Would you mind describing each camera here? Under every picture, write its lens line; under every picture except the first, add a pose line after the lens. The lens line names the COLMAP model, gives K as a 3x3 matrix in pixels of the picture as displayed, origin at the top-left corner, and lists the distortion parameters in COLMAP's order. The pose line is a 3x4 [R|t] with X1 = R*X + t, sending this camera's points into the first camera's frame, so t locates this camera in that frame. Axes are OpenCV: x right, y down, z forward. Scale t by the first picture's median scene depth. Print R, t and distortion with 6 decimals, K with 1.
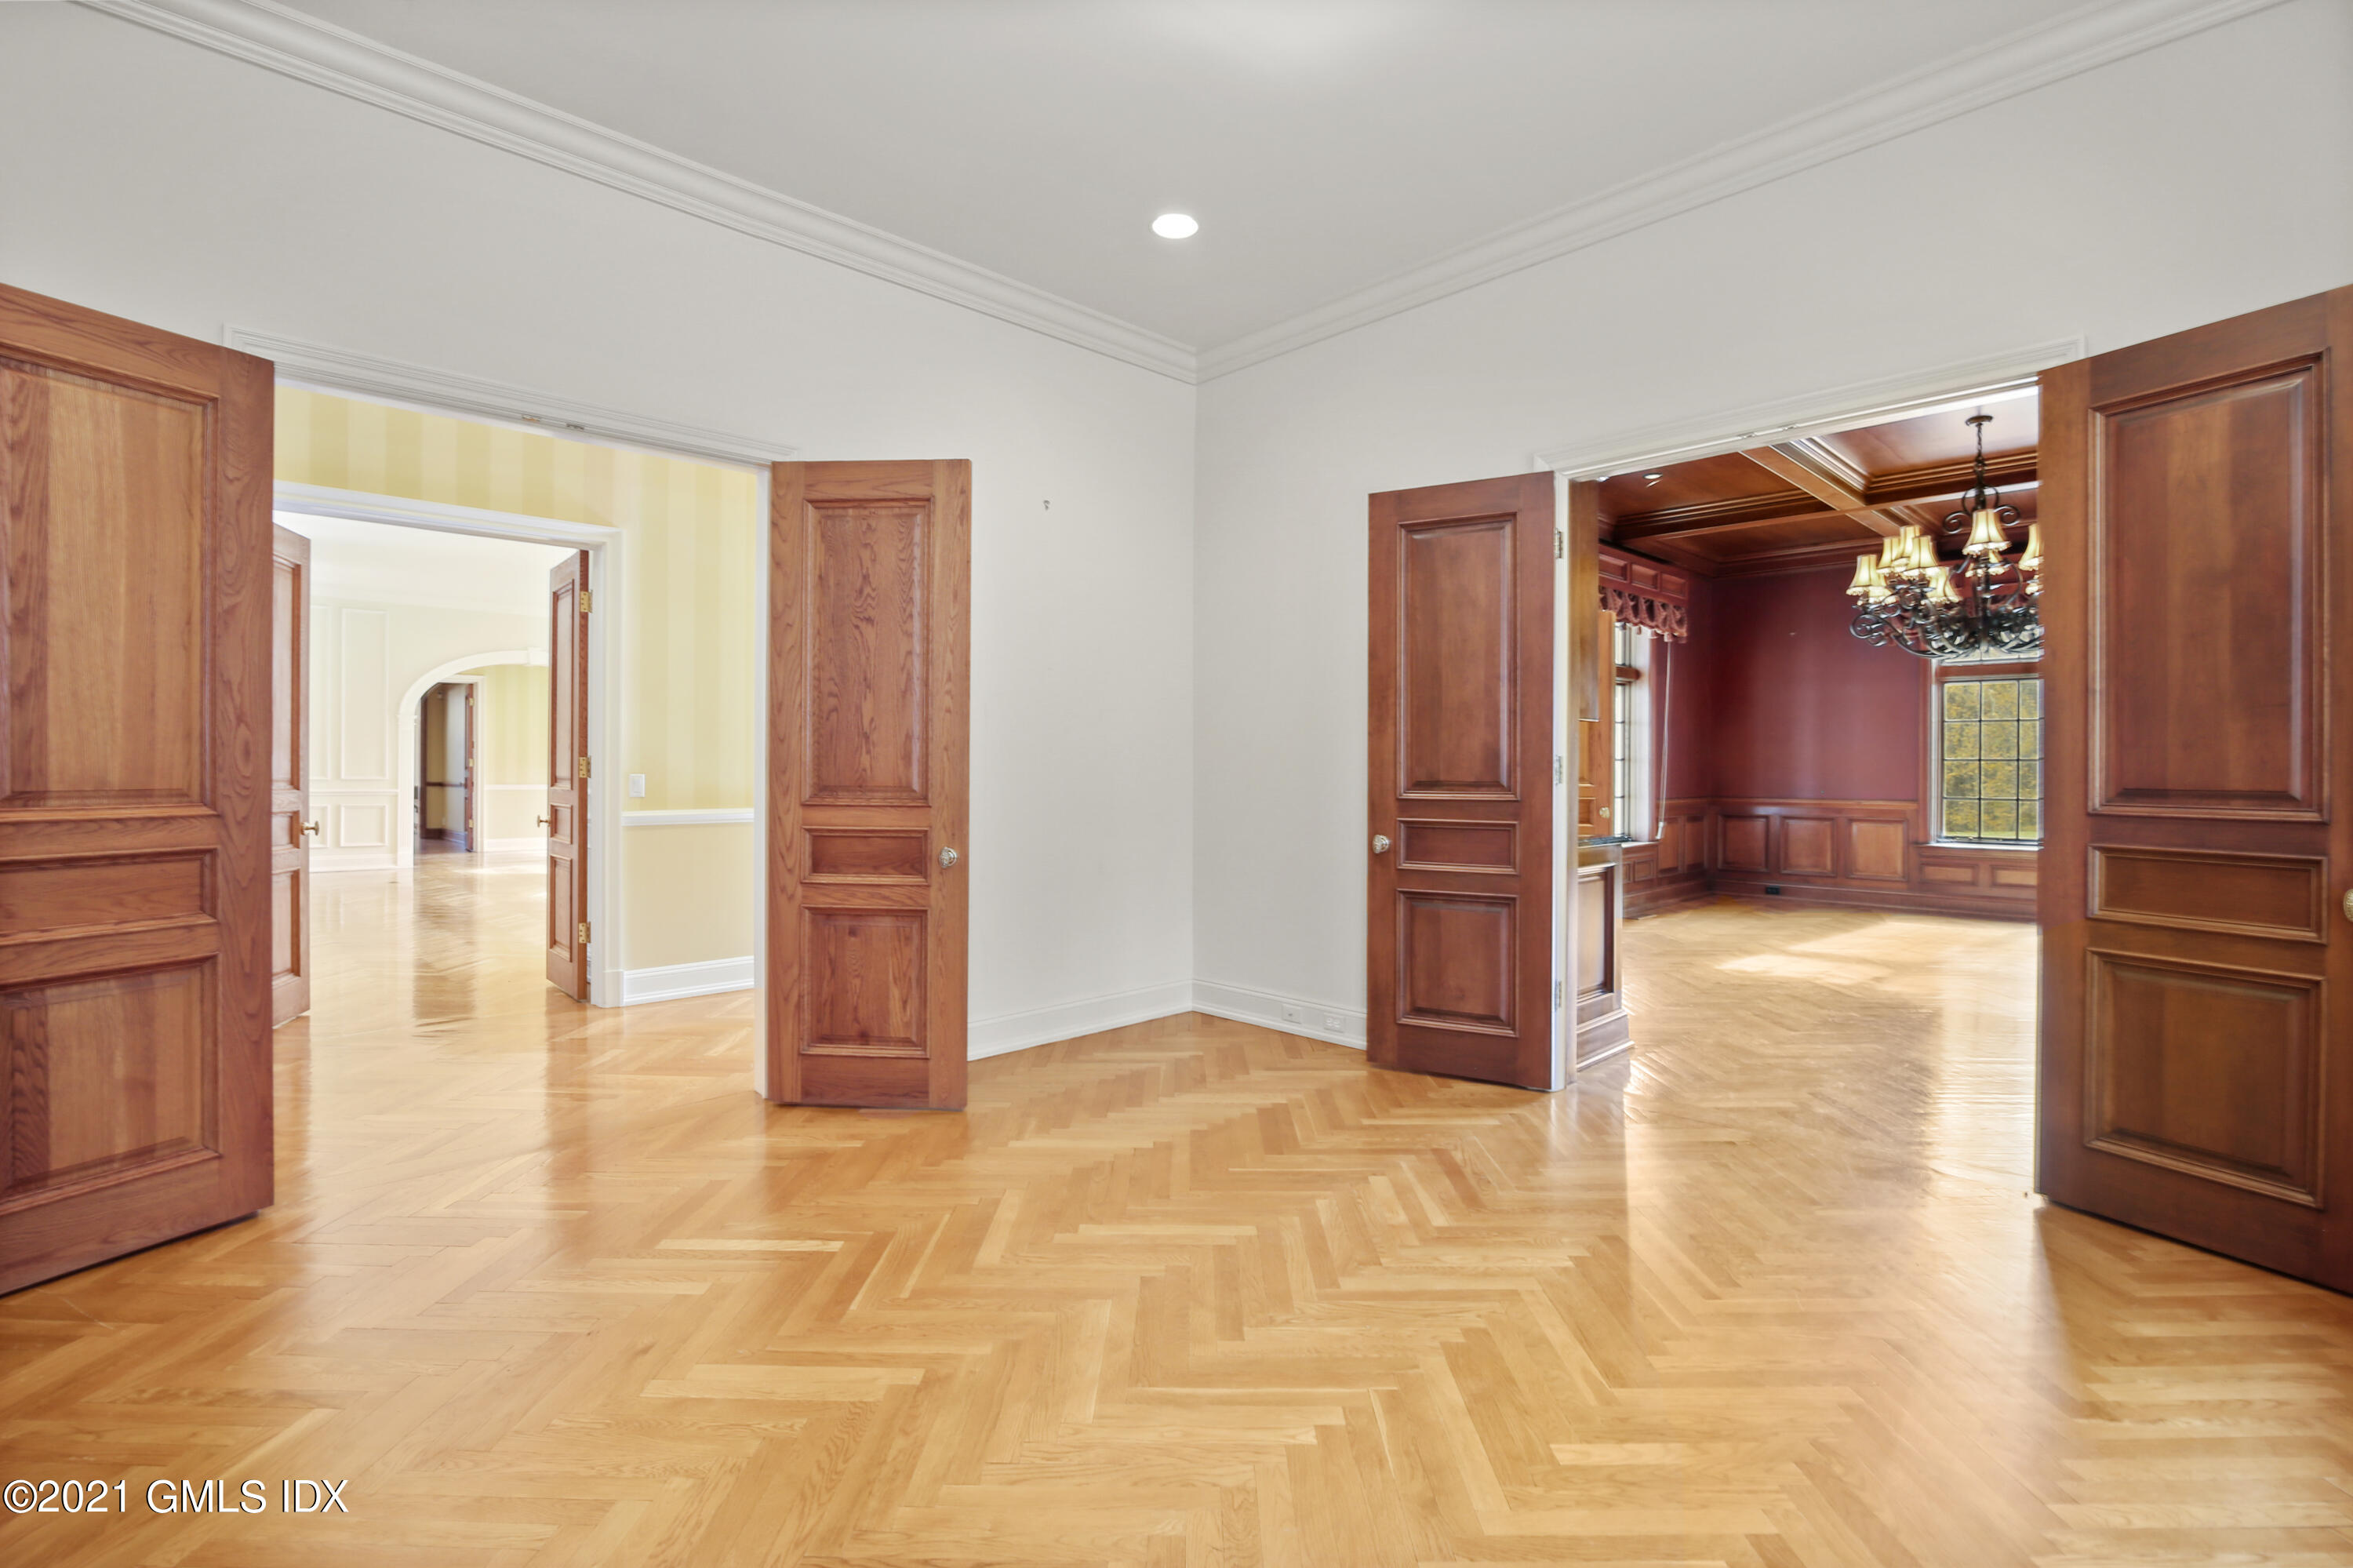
lens RADIAL K [[1091.9, 0, 1175.4], [0, 1091.9, 764.7], [0, 0, 1]] dist [-0.000984, -0.000039]
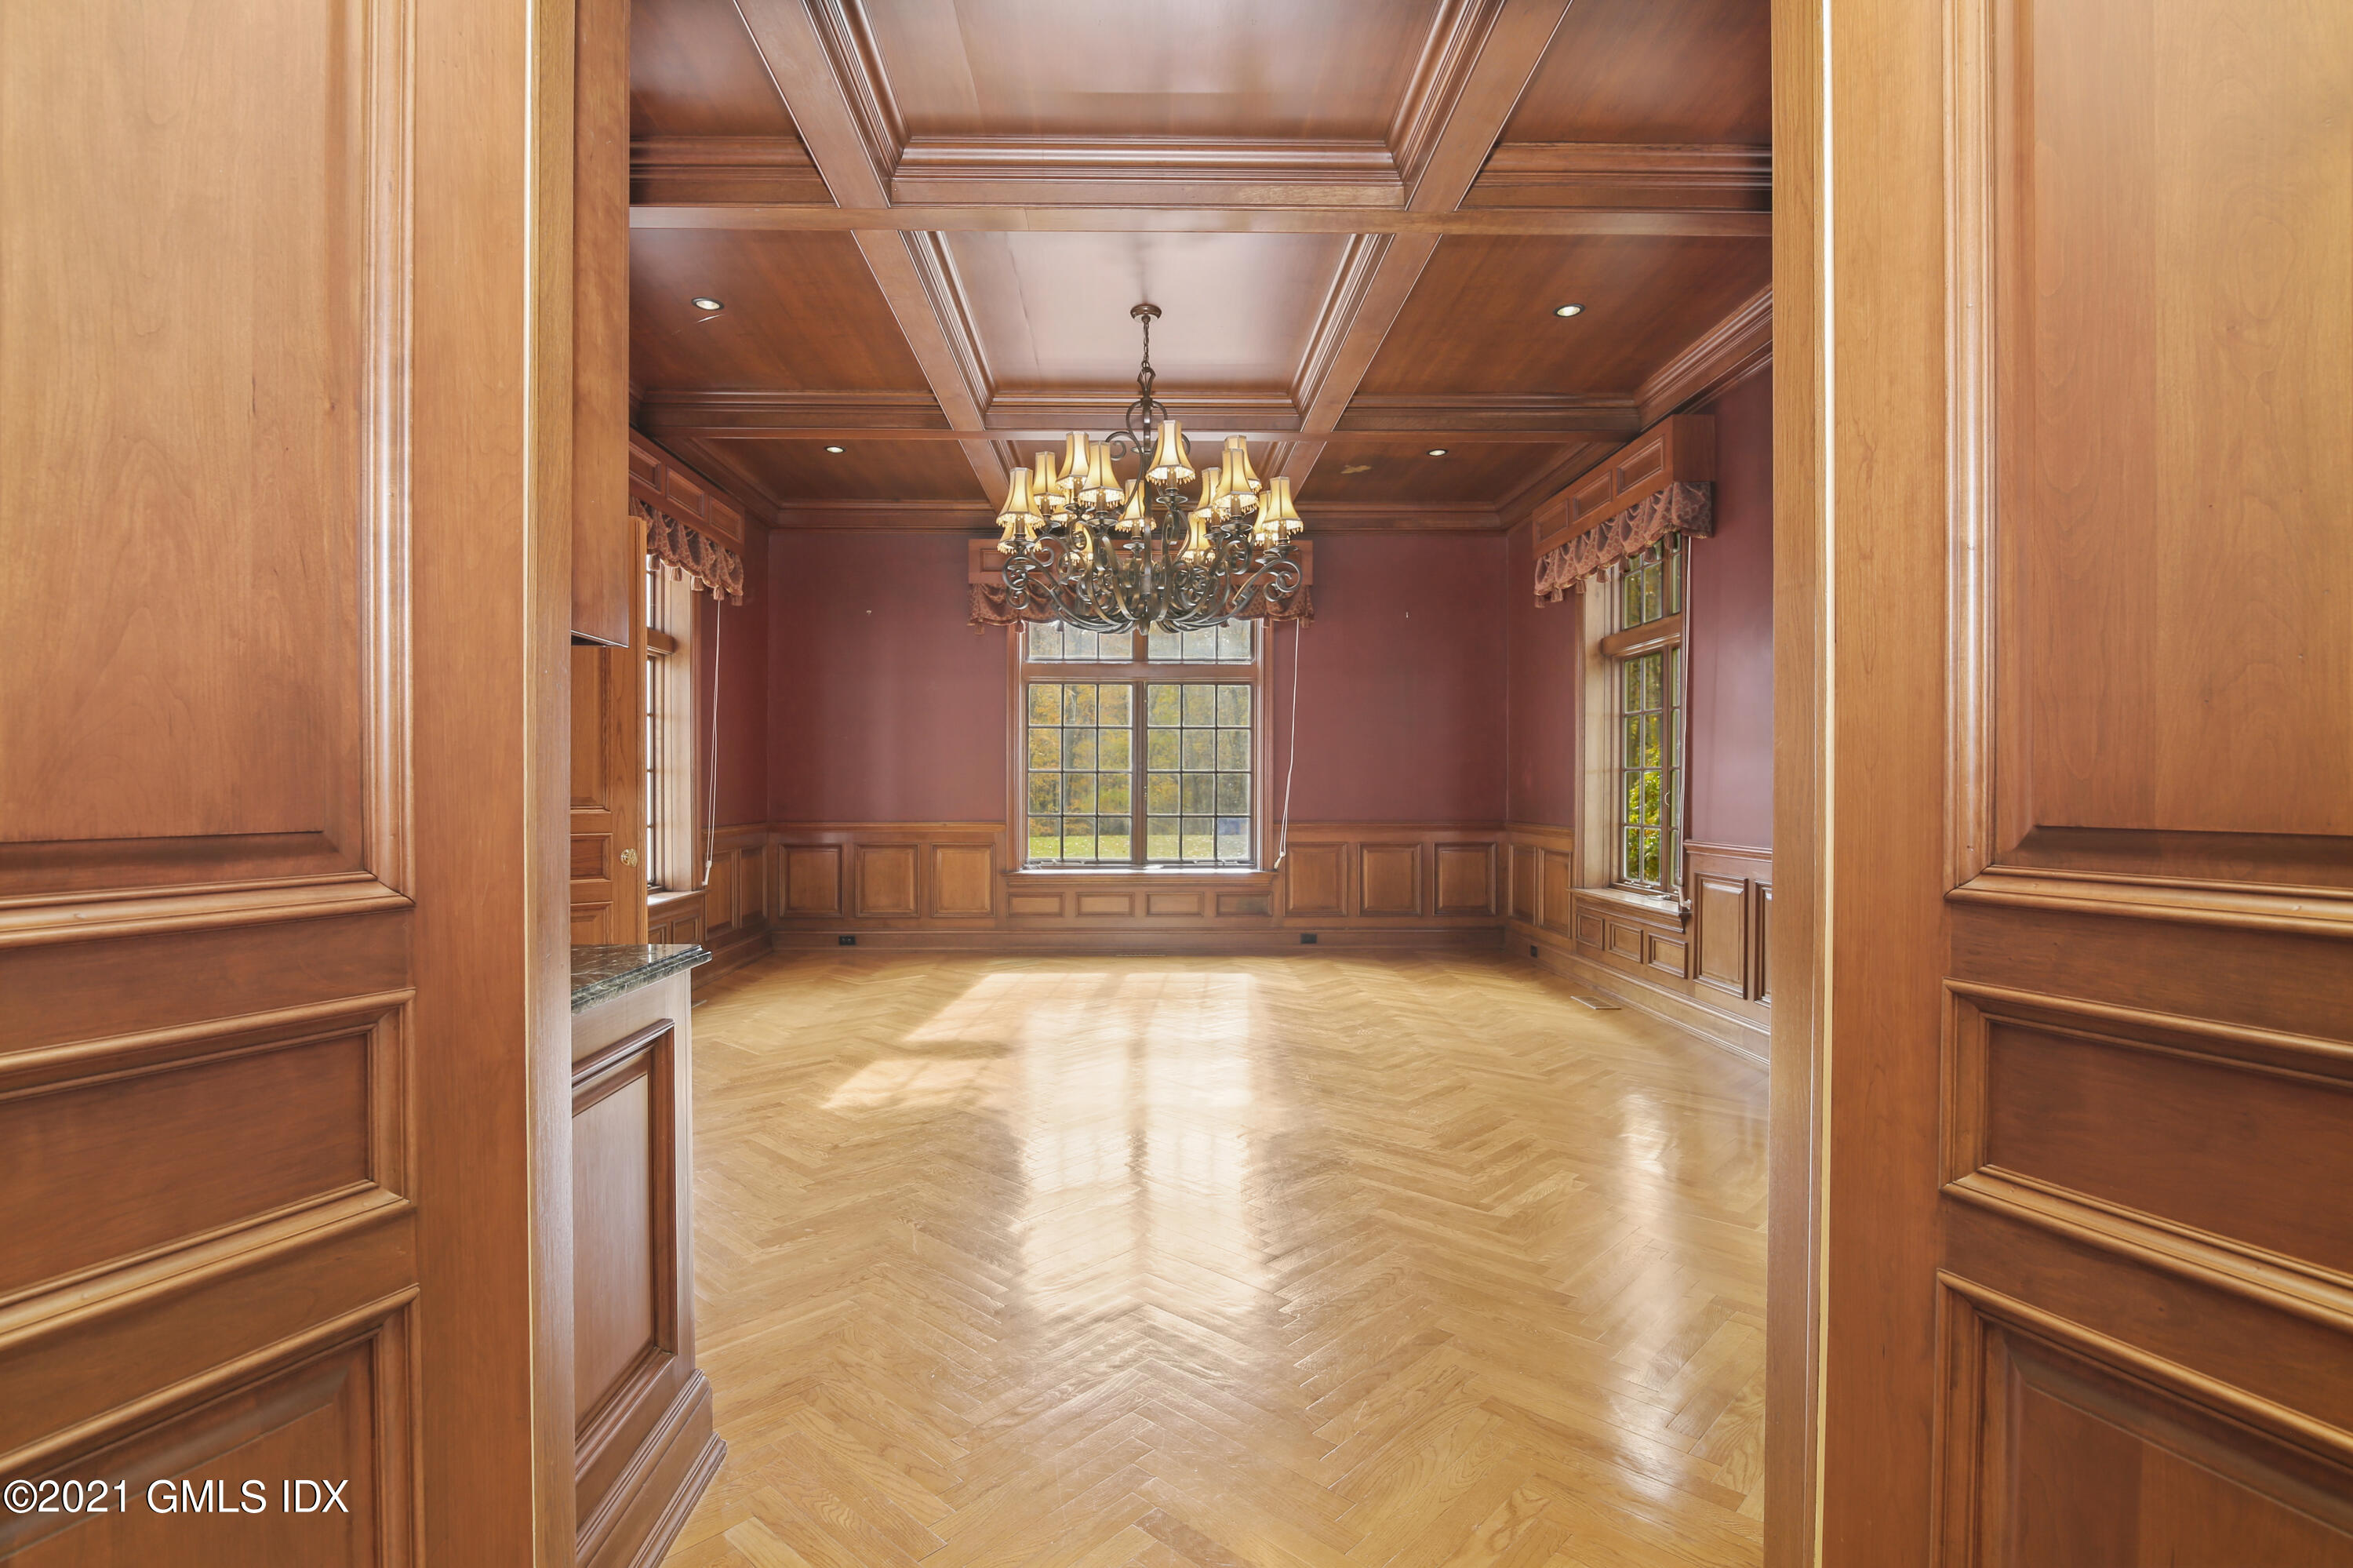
lens RADIAL K [[1200.2, 0, 1165.5], [0, 1200.2, 798.0], [0, 0, 1]] dist [0.089128, -0.000011]
pose [[0.691473, -0.008985, 0.722346, 0.093949], [-0.002001, 0.999895, 0.014352, 0.001251], [-0.722399, -0.011370, 0.691383, 0.273822]]
